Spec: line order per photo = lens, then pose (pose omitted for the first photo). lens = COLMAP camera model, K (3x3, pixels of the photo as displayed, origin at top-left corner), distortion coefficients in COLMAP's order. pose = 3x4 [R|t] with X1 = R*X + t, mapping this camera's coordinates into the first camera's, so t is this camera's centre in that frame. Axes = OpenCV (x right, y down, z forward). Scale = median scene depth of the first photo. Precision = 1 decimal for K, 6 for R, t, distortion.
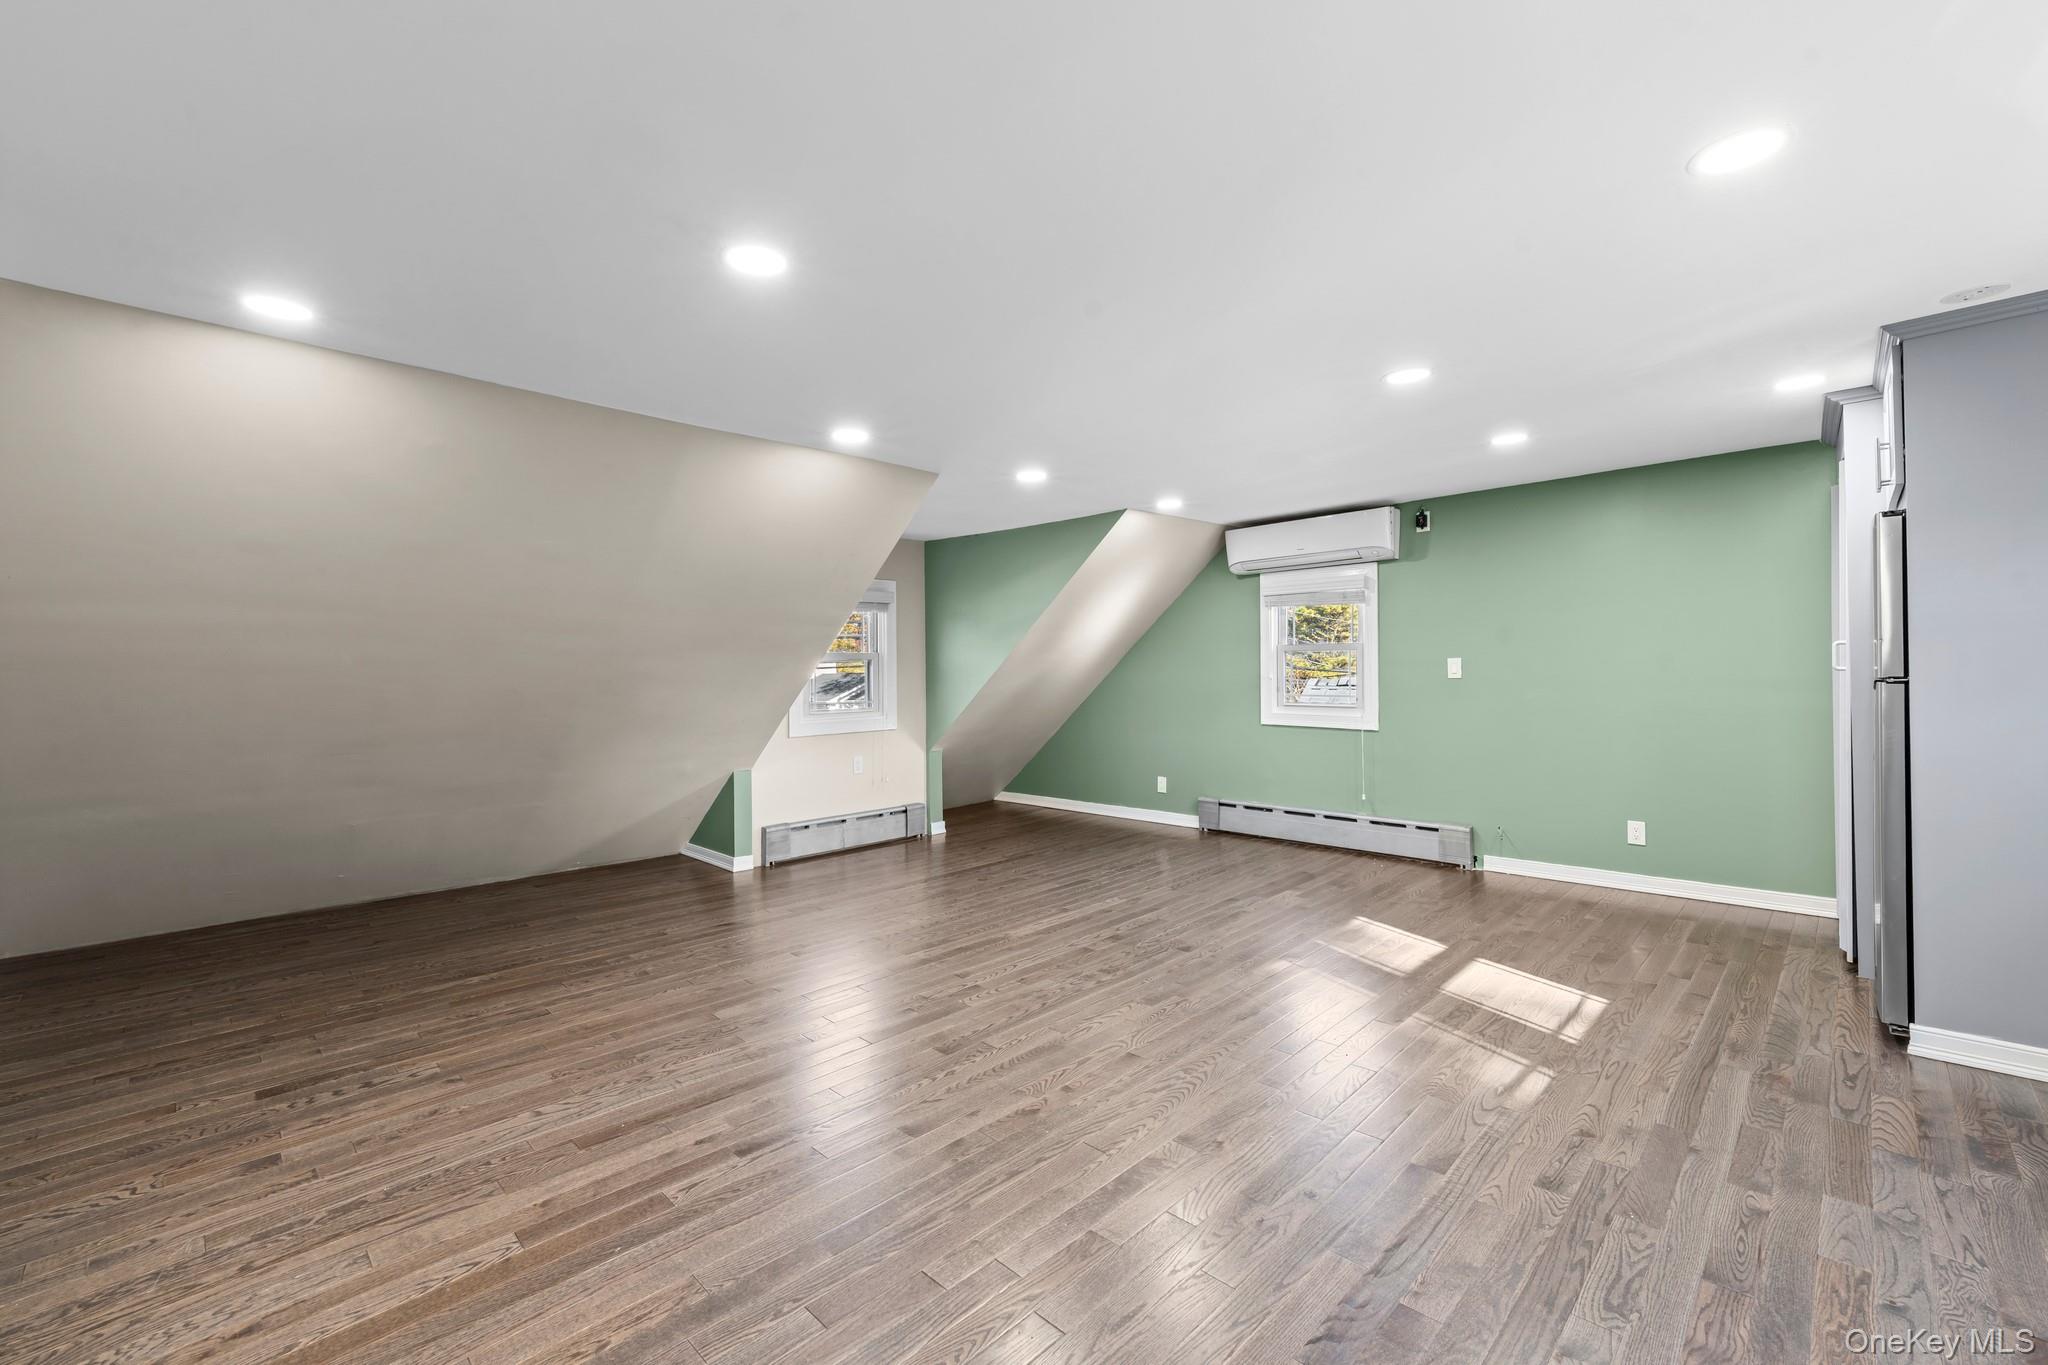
lens RADIAL K [[856.9, 0, 1031.3], [0, 856.9, 671.0], [0, 0, 1]] dist [0.000038, -0.000270]
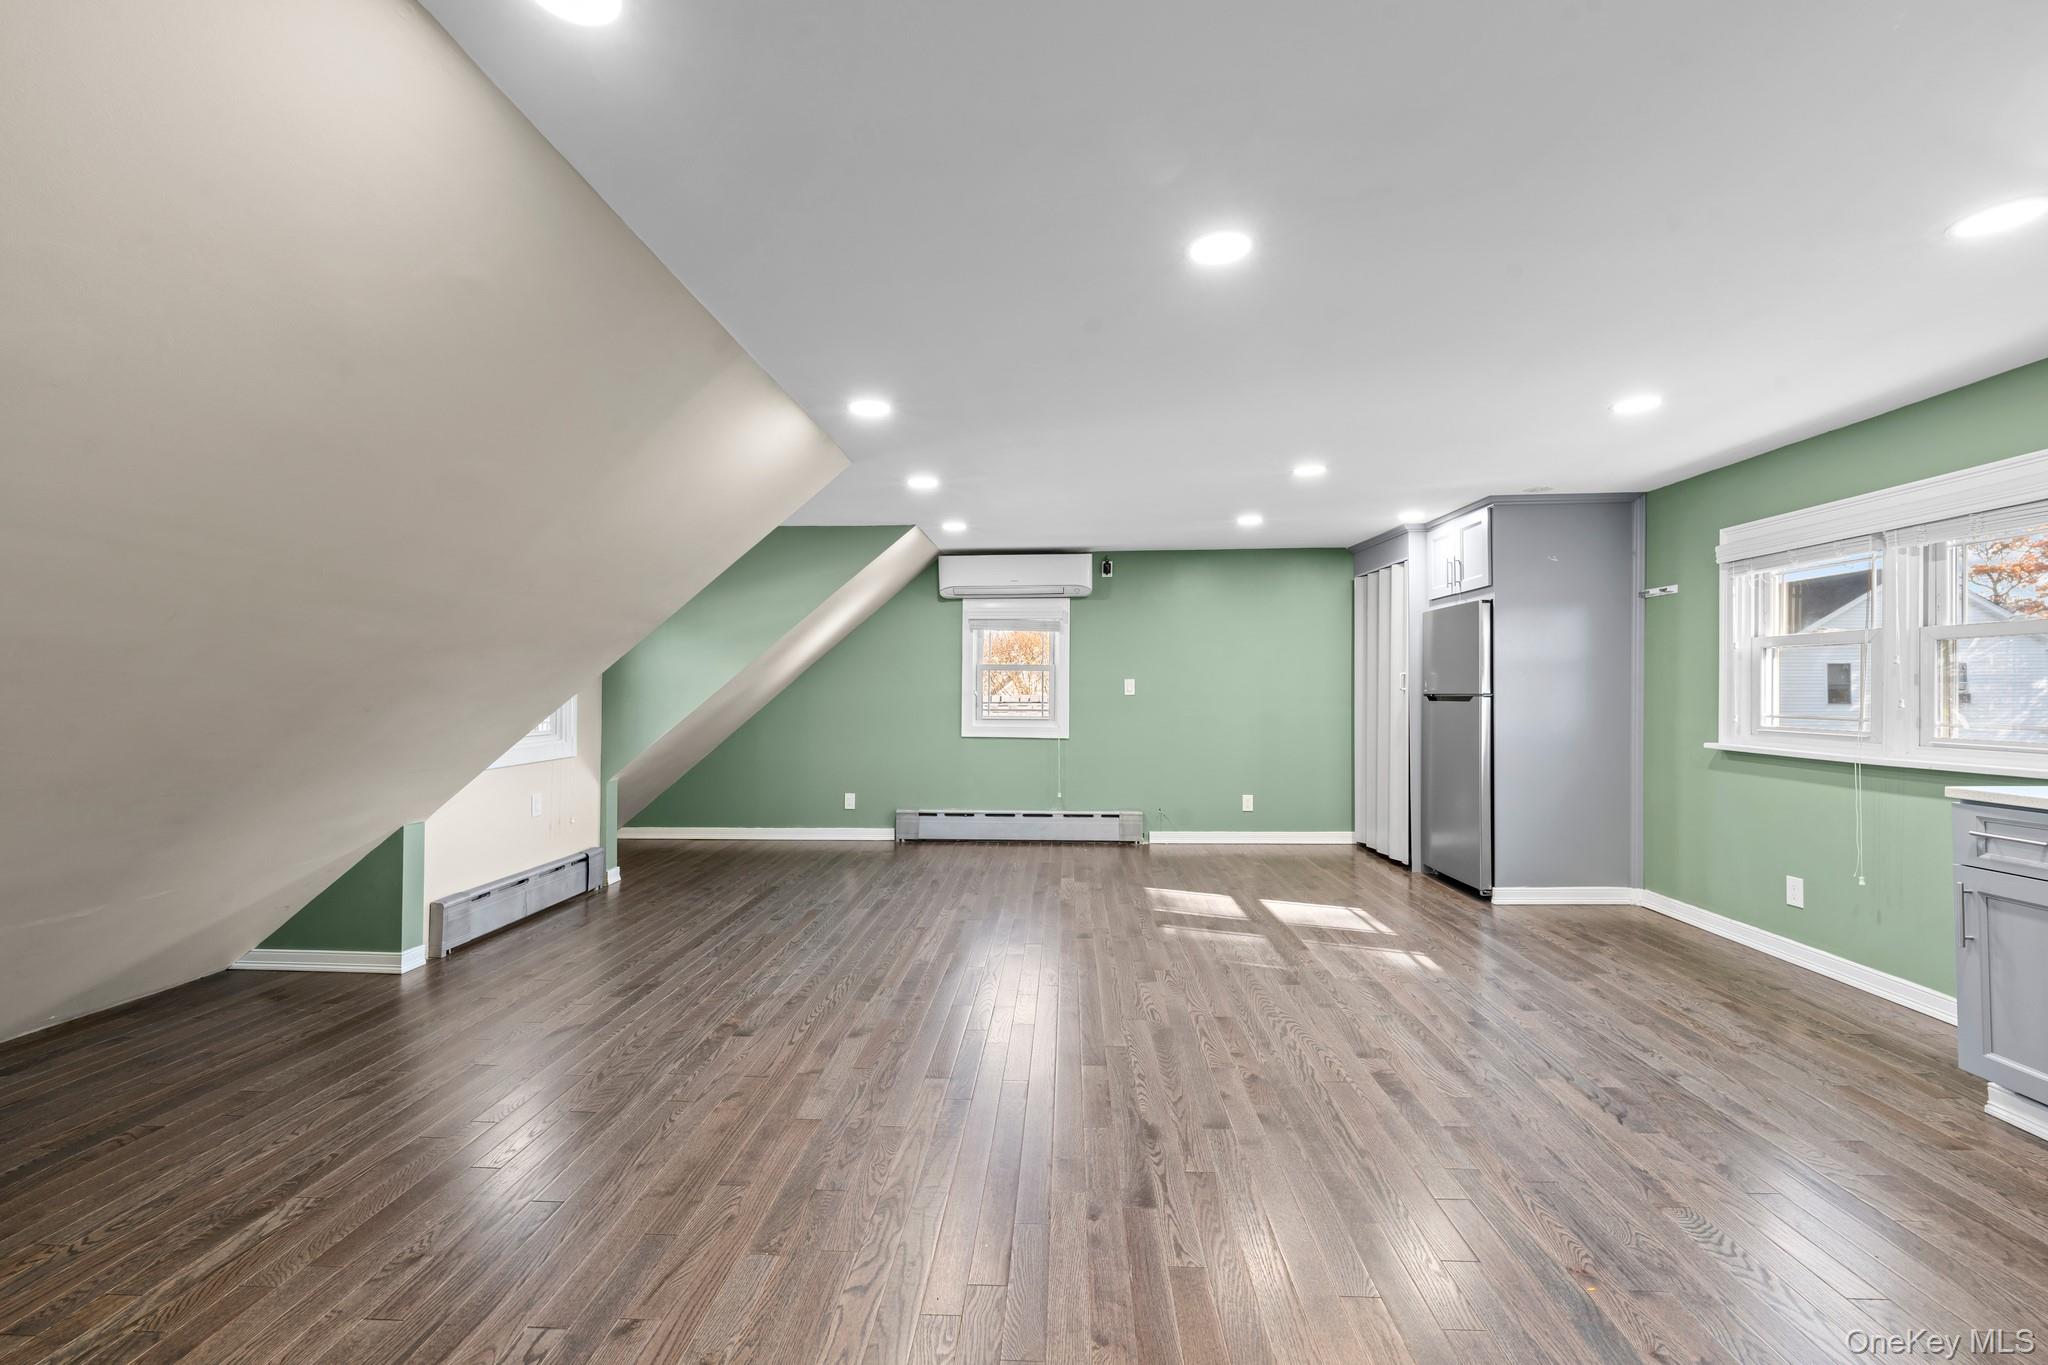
lens RADIAL K [[833.1, 0, 1032.3], [0, 833.1, 677.0], [0, 0, 1]] dist [0.000215, -0.000107]
pose [[0.743738, 0.020110, 0.668169, -0.435554], [-0.008339, 0.999749, -0.020808, 0.008691], [-0.668419, 0.009904, 0.743719, 0.175601]]
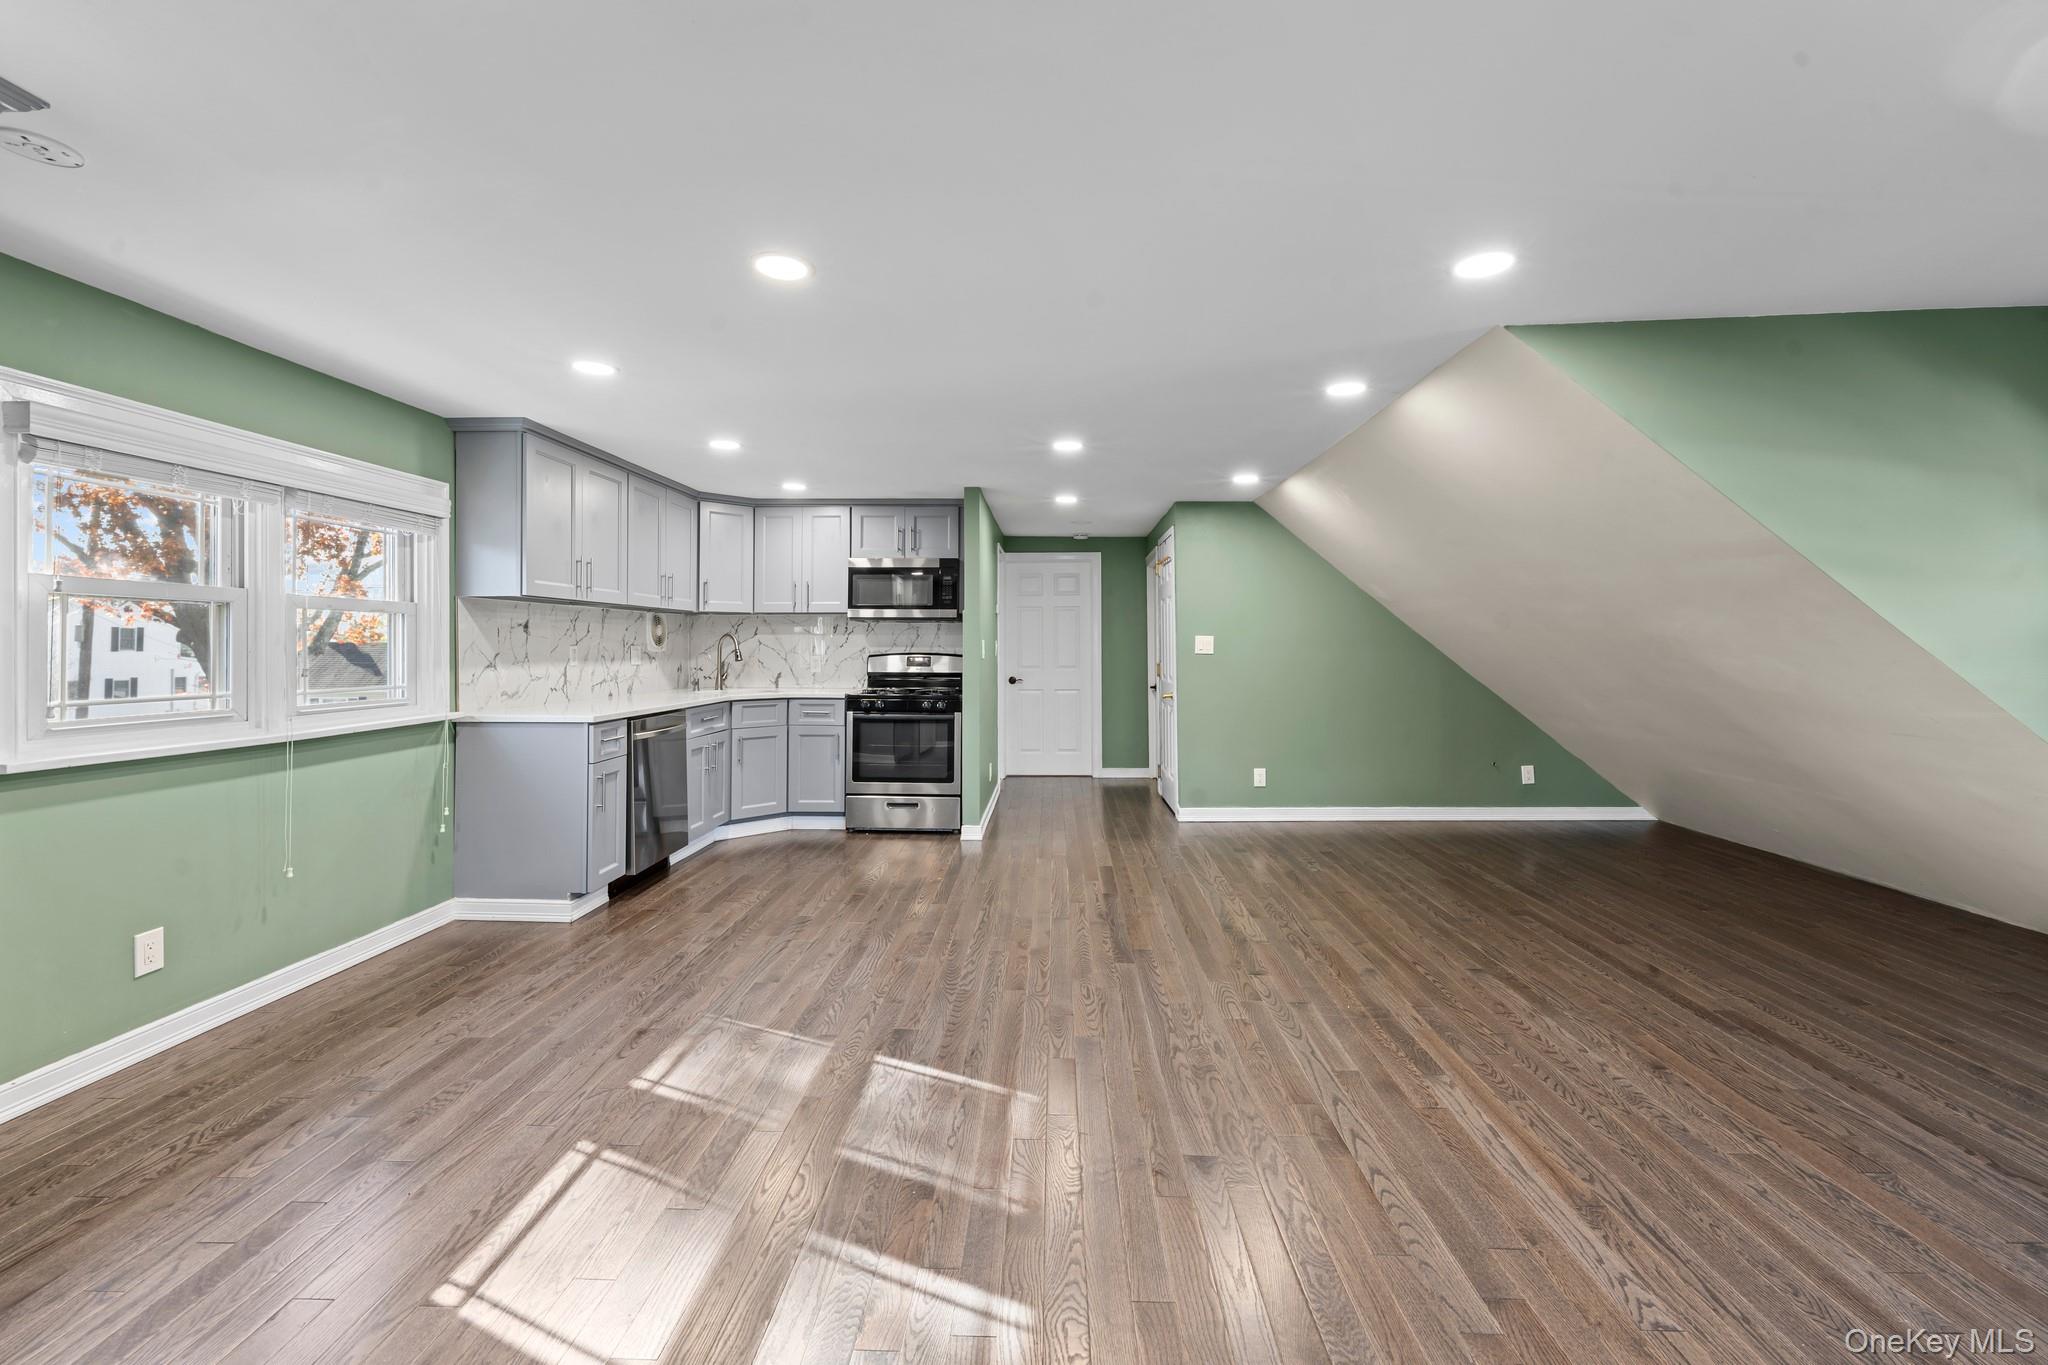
lens RADIAL K [[844.0, 0, 1032.9], [0, 844.0, 626.3], [0, 0, 1]] dist [-0.000940, -0.000193]
pose [[-0.734688, 0.001374, -0.678403, 0.447908], [0.017957, 0.999687, -0.017422, -0.002293], [0.678167, -0.024982, -0.734483, 0.965765]]
